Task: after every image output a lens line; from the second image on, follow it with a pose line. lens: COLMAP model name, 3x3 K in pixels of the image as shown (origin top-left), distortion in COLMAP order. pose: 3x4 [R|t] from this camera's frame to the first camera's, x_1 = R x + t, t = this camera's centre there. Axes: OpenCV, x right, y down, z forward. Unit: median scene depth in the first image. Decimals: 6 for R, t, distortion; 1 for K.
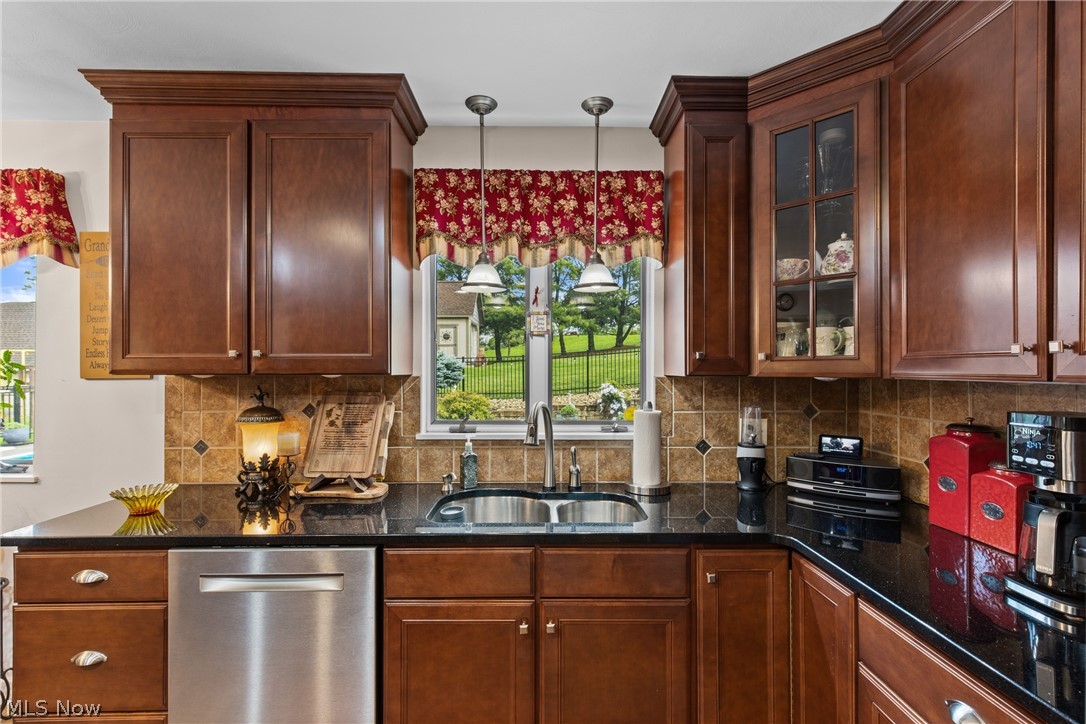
lens RADIAL K [[493.8, 0, 543.6], [0, 493.8, 365.2], [0, 0, 1]] dist [0.001147, 0.000056]
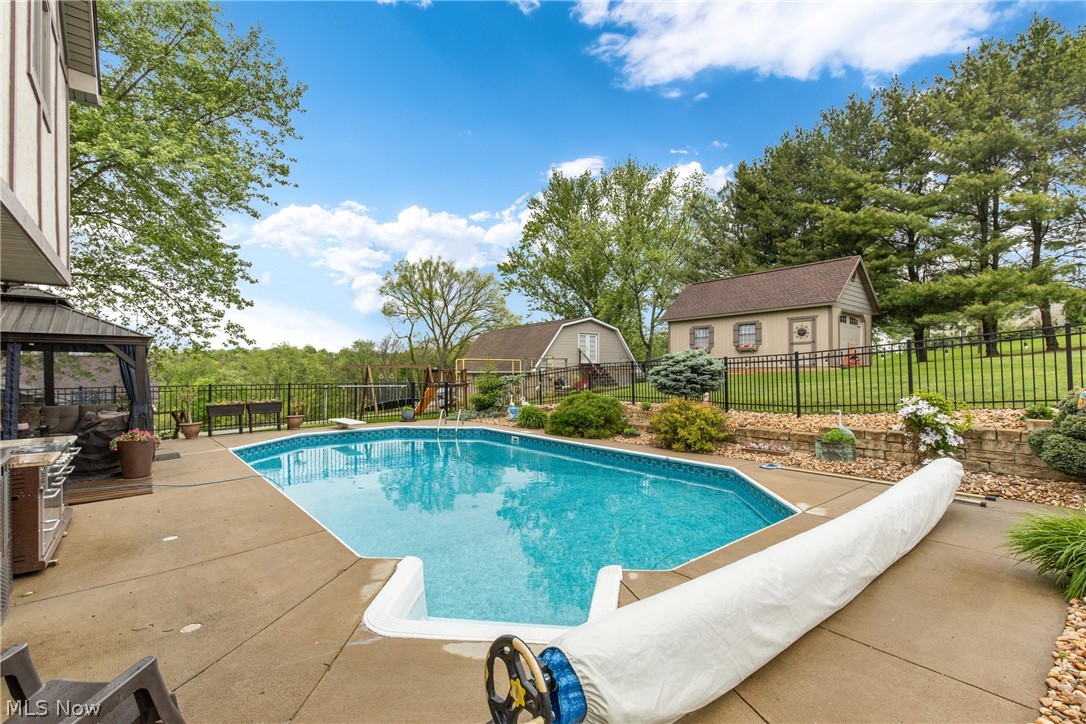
lens RADIAL K [[493.8, 0, 542.7], [0, 493.8, 363.9], [0, 0, 1]] dist [0.001147, 0.000056]
pose [[0.625415, -0.010021, -0.780228, 0.306795], [0.002470, 0.999938, -0.010863, 0.002441], [0.780289, 0.004867, 0.625401, 0.302135]]
